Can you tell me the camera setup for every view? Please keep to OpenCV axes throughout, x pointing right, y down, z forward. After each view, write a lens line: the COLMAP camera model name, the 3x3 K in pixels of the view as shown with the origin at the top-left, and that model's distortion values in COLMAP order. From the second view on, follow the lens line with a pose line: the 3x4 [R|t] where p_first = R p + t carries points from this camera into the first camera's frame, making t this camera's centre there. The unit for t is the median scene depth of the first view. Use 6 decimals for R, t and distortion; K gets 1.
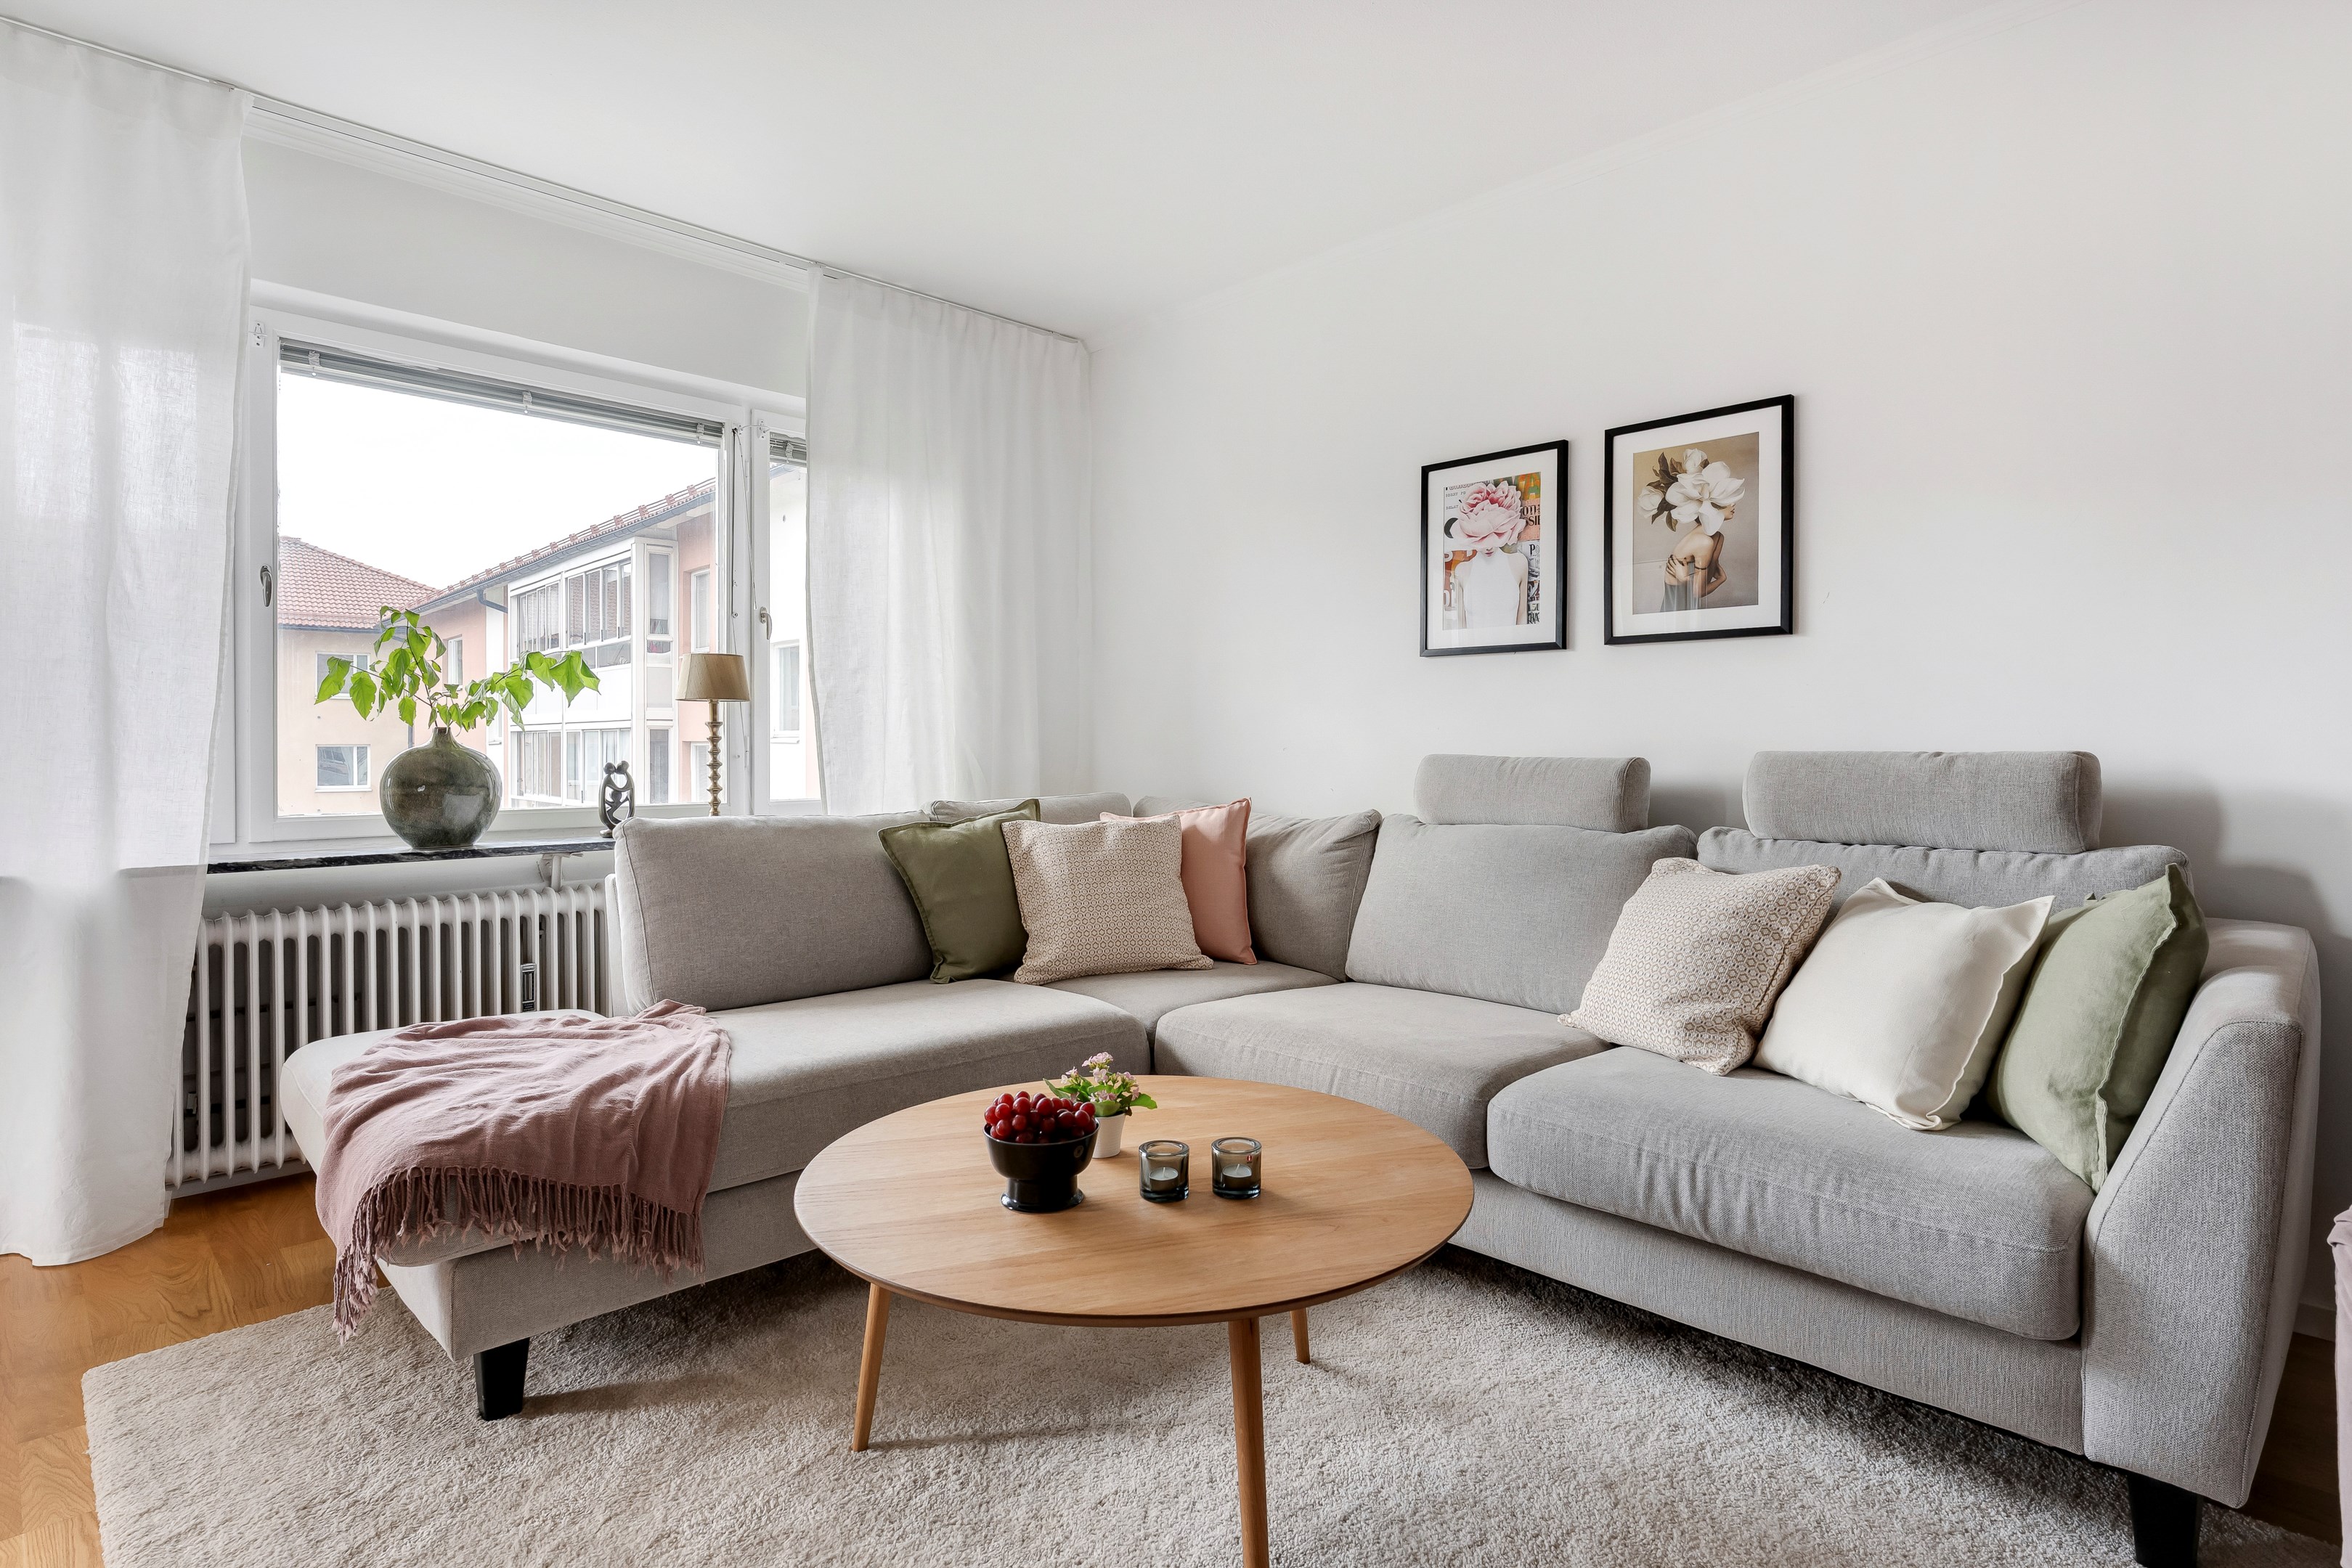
lens RADIAL K [[1208.8, 0, 1177.2], [0, 1208.8, 748.3], [0, 0, 1]] dist [0.001158, 0.000488]
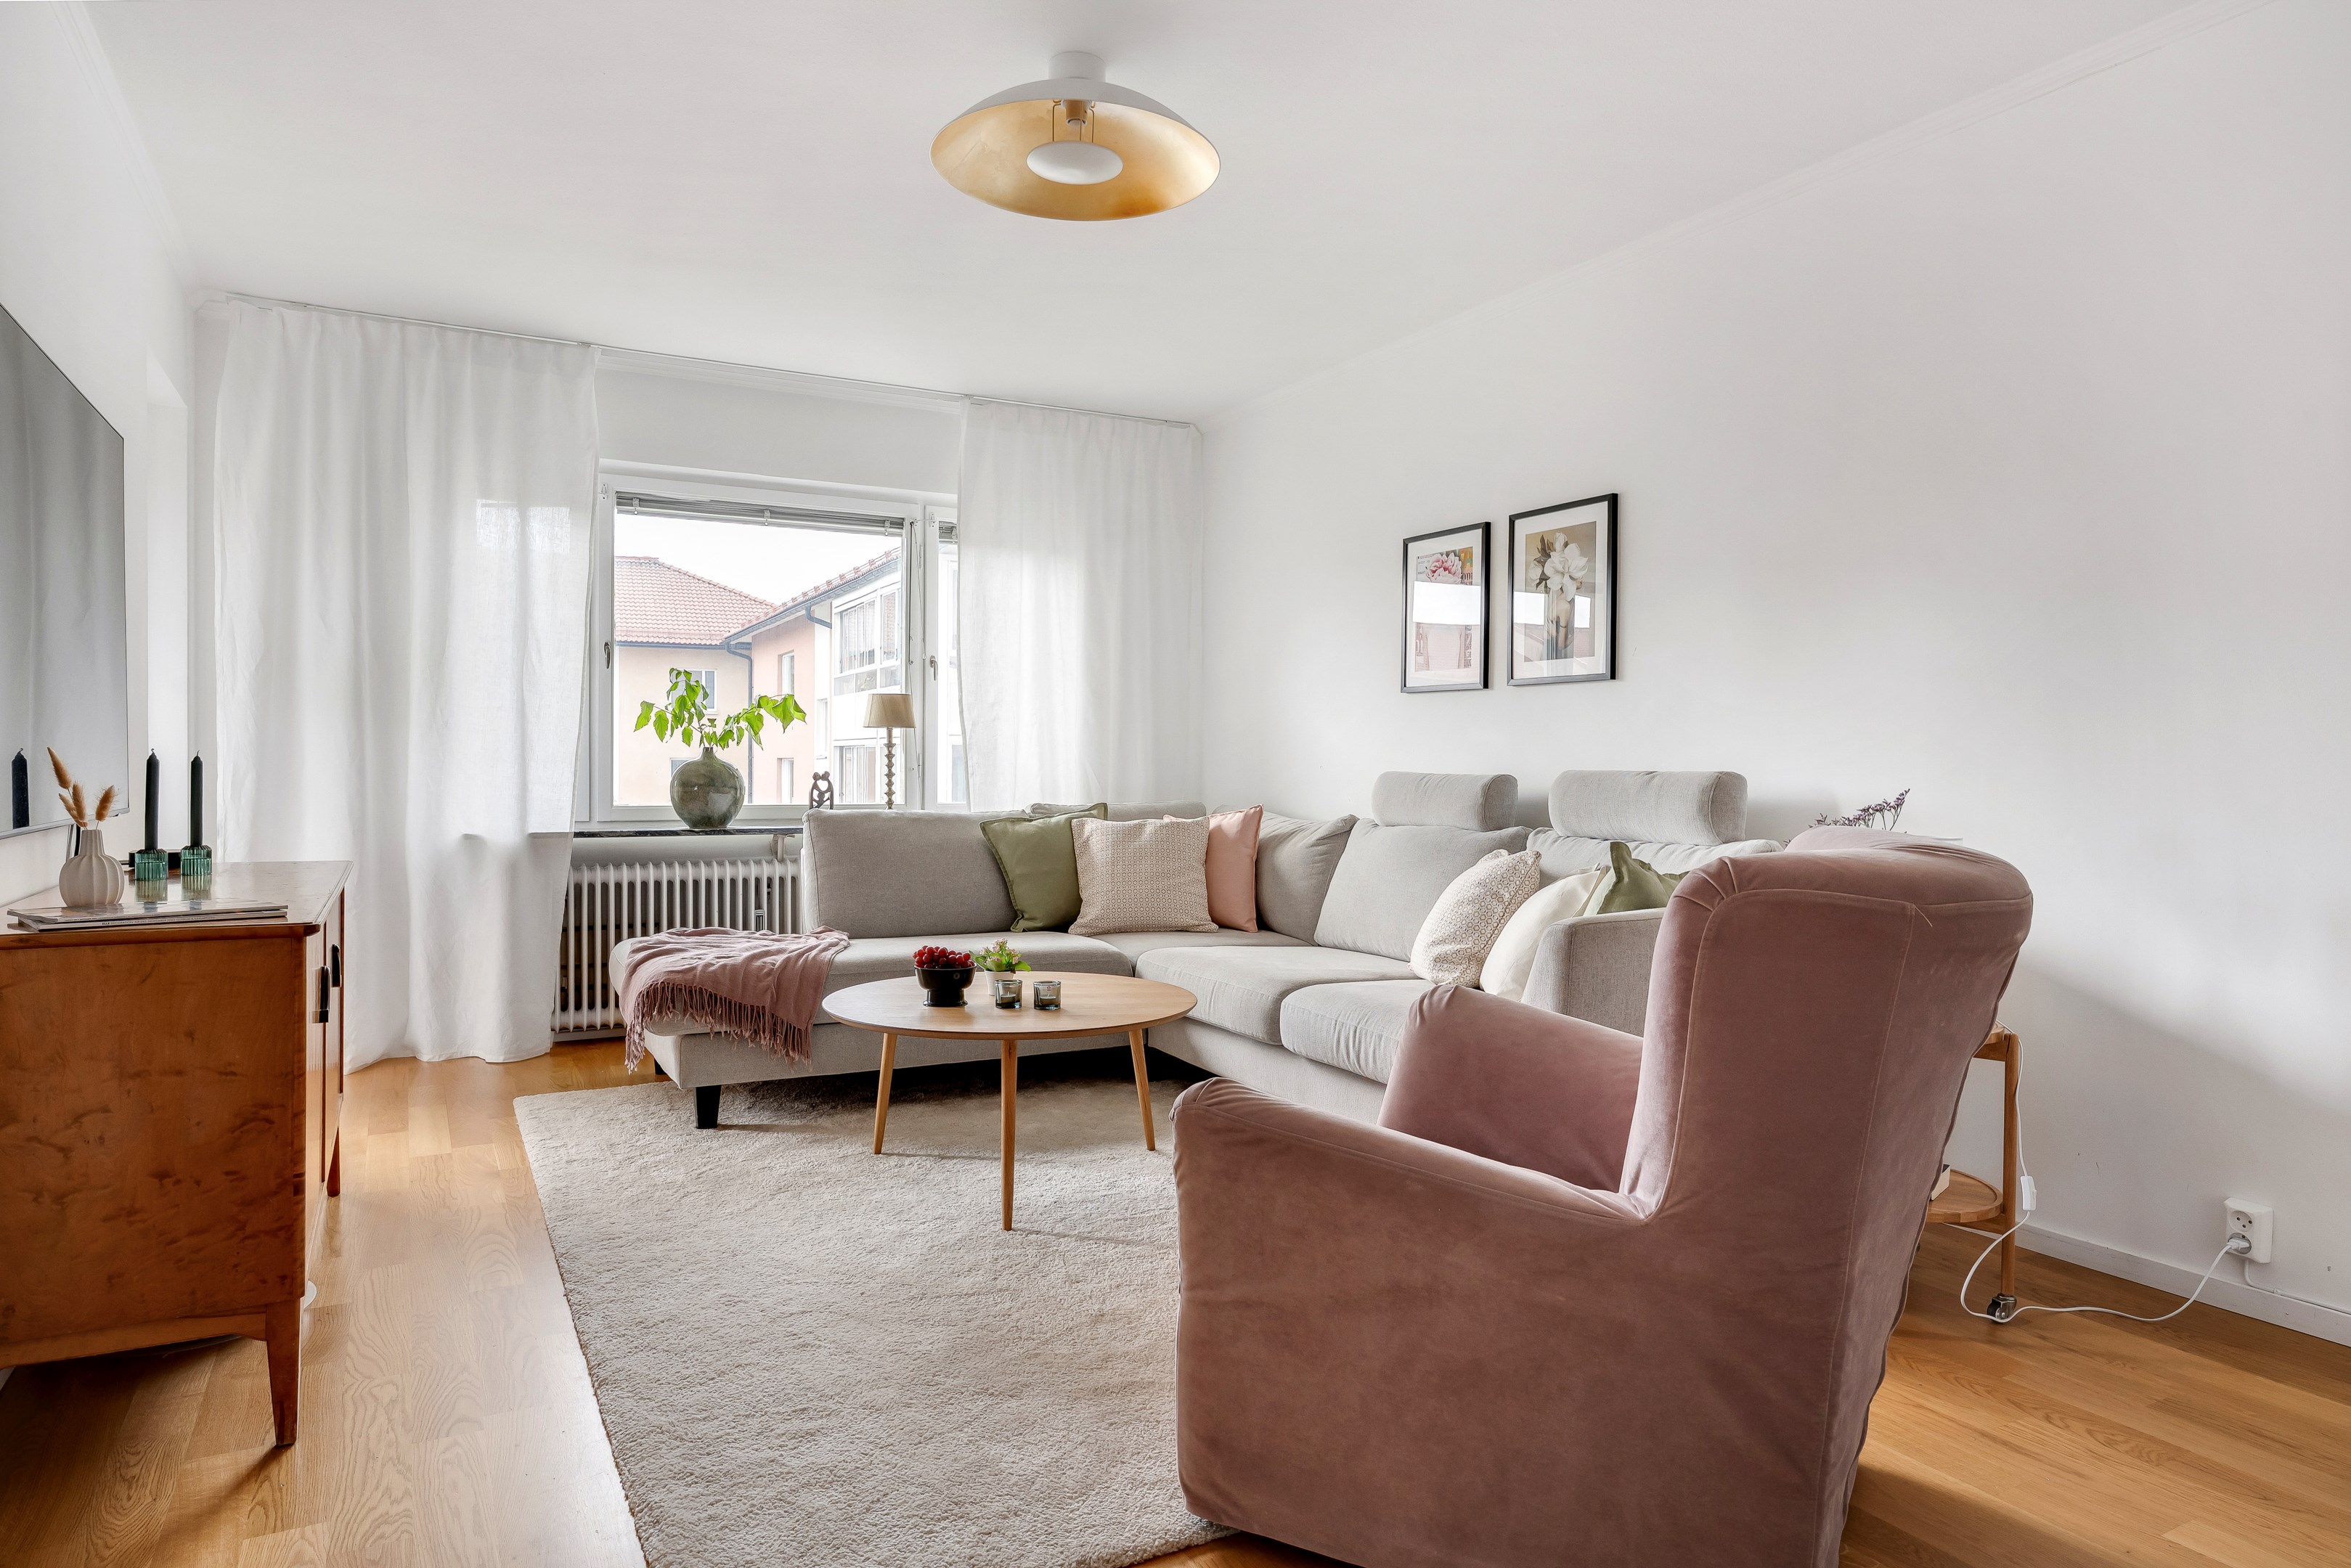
lens RADIAL K [[1411.1, 0, 1168.5], [0, 1411.1, 774.4], [0, 0, 1]] dist [-0.001226, 0.000344]
pose [[0.960355, 0.009427, -0.278621, 0.443316], [-0.008008, 0.999949, 0.006230, 0.000757], [0.278666, -0.003752, 0.960381, -0.536196]]
